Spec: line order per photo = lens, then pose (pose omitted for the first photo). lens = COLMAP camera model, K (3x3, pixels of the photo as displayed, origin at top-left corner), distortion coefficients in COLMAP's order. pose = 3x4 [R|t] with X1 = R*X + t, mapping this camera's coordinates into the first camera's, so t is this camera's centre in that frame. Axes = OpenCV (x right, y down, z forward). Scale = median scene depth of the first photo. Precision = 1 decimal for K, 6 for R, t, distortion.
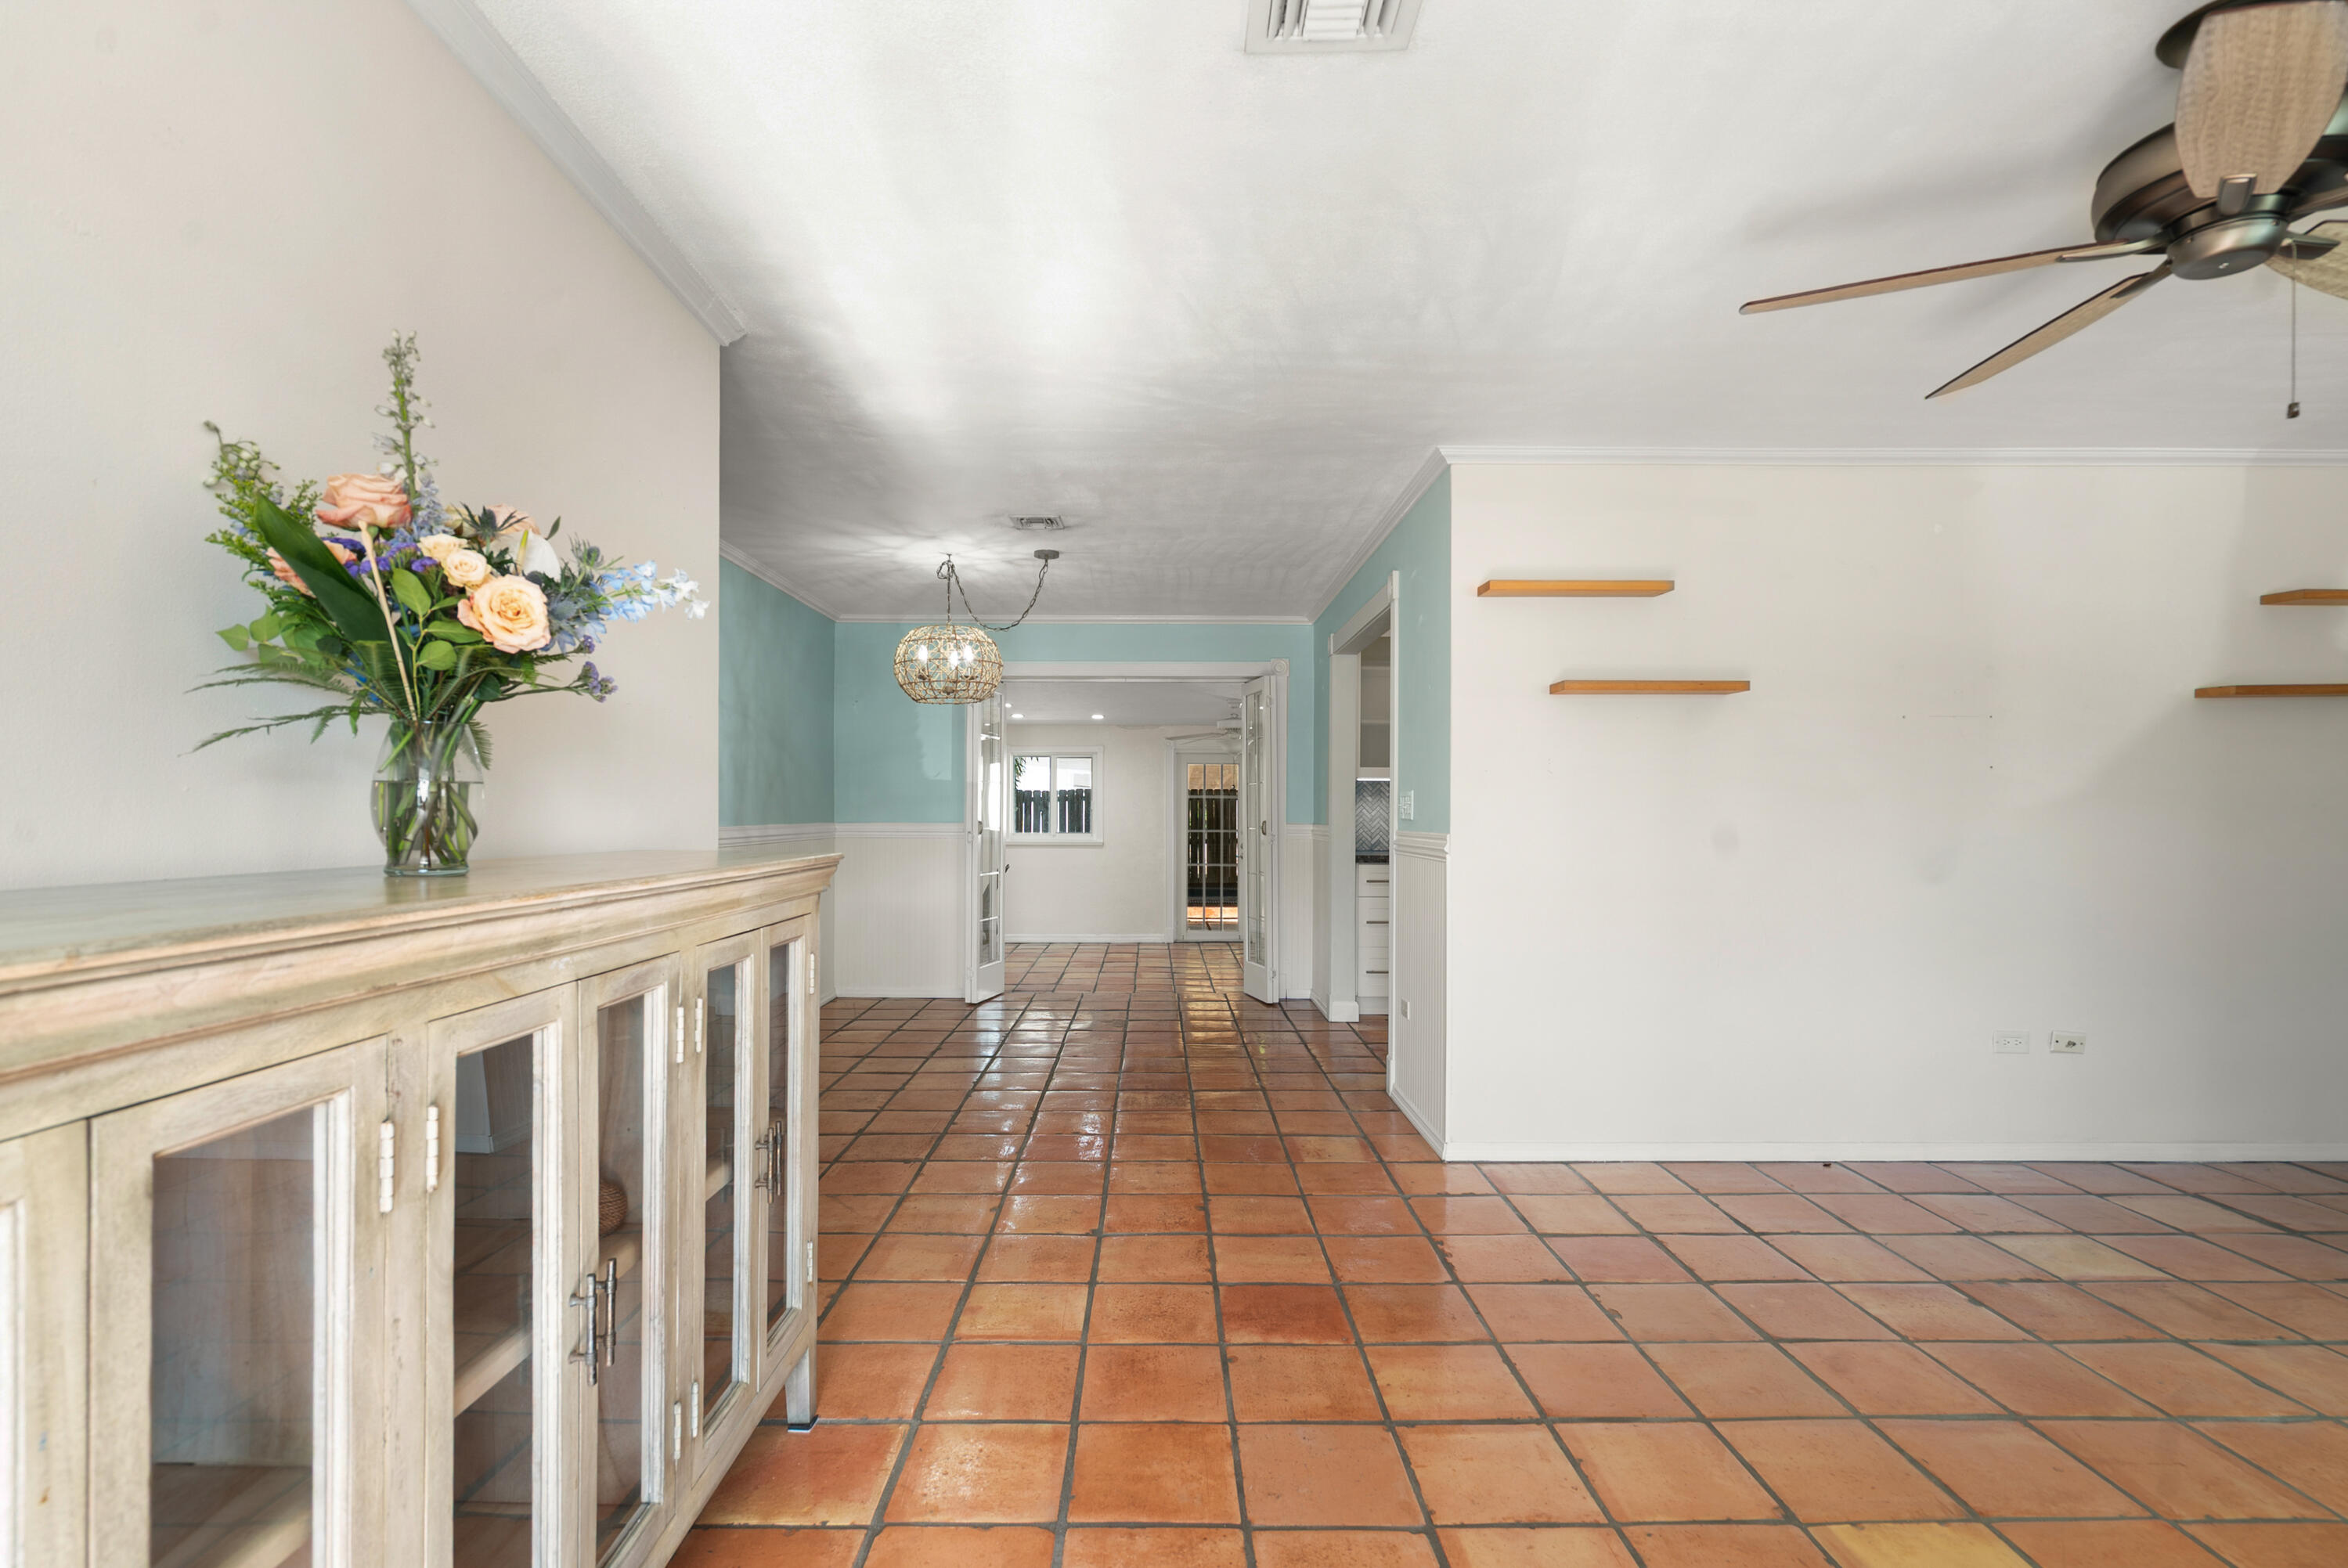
lens RADIAL K [[1103.8, 0, 1171.1], [0, 1103.8, 800.7], [0, 0, 1]] dist [-0.000681, 0.000114]
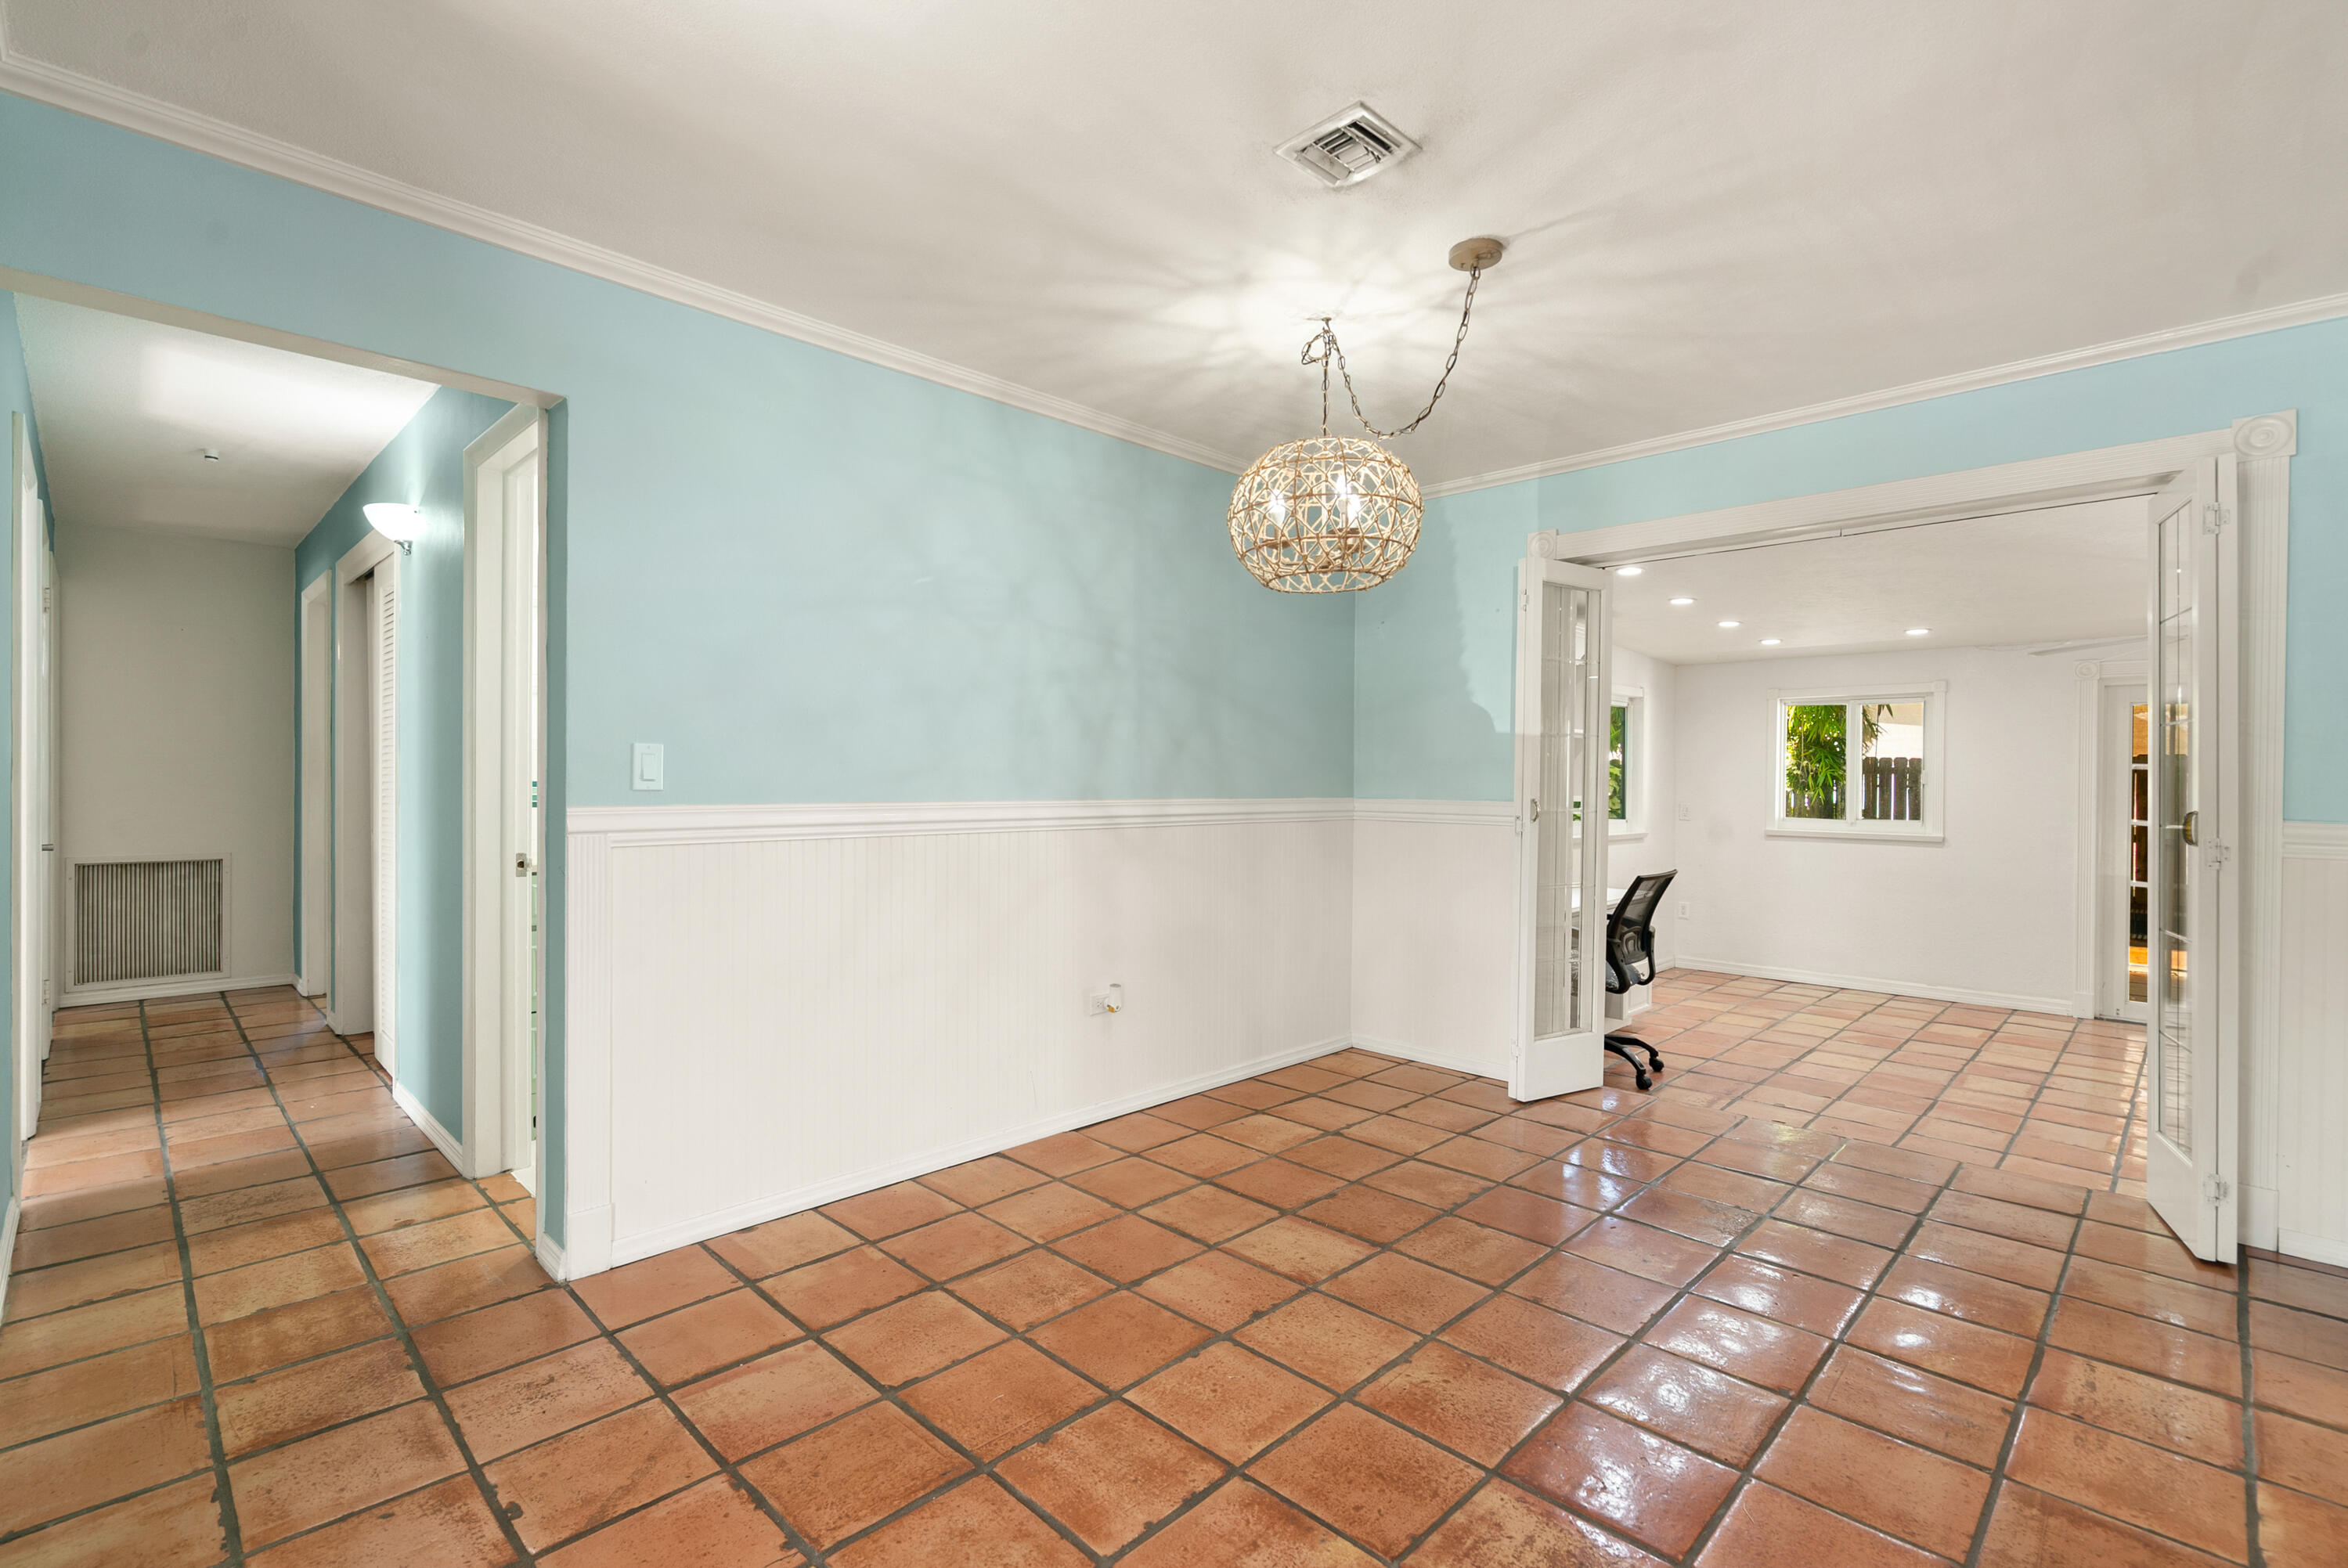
lens RADIAL K [[1067.9, 0, 1173.3], [0, 1067.9, 770.8], [0, 0, 1]] dist [-0.000770, 0.000809]
pose [[0.700468, -0.009621, -0.713619, 0.062343], [0.002013, 0.999932, -0.011505, 0.006284], [0.713681, 0.006622, 0.700440, 0.272980]]
